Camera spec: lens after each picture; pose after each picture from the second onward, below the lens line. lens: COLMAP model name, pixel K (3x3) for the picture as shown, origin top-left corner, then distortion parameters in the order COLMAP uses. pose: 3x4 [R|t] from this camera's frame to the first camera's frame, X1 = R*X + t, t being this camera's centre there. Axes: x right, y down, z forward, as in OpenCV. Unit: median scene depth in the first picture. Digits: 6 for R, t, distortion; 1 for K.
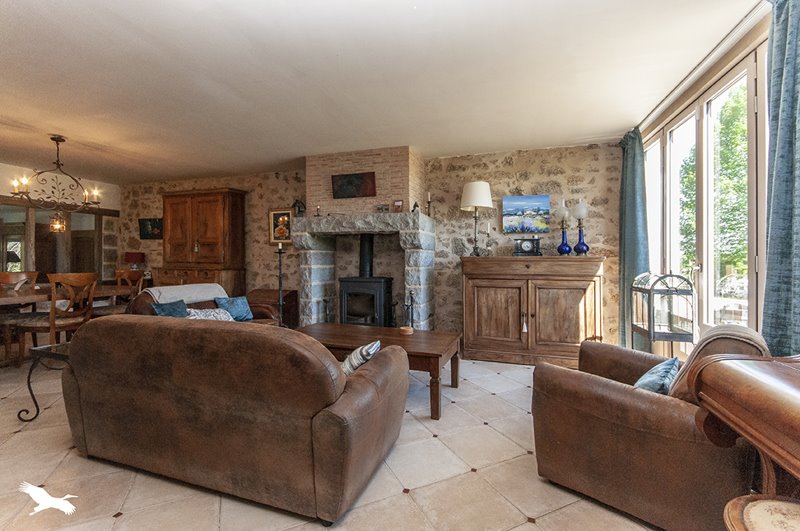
lens RADIAL K [[350.6, 0, 400.0], [0, 350.6, 263.3], [0, 0, 1]] dist [0.001147, 0.000040]
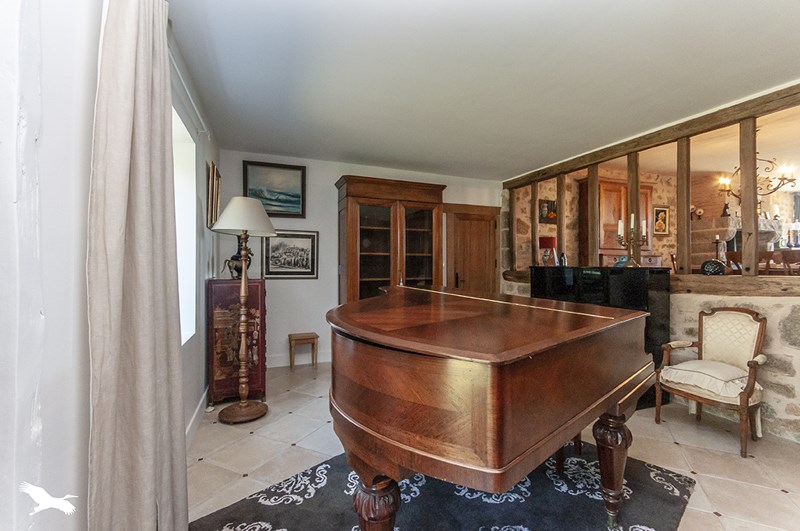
lens RADIAL K [[350.6, 0, 399.8], [0, 350.6, 262.5], [0, 0, 1]] dist [0.001147, 0.000040]
pose [[0.784756, -0.002258, 0.619801, -1.765307], [0.004325, 0.999989, -0.001833, 0.034483], [-0.619790, 0.004119, 0.784757, 0.607974]]
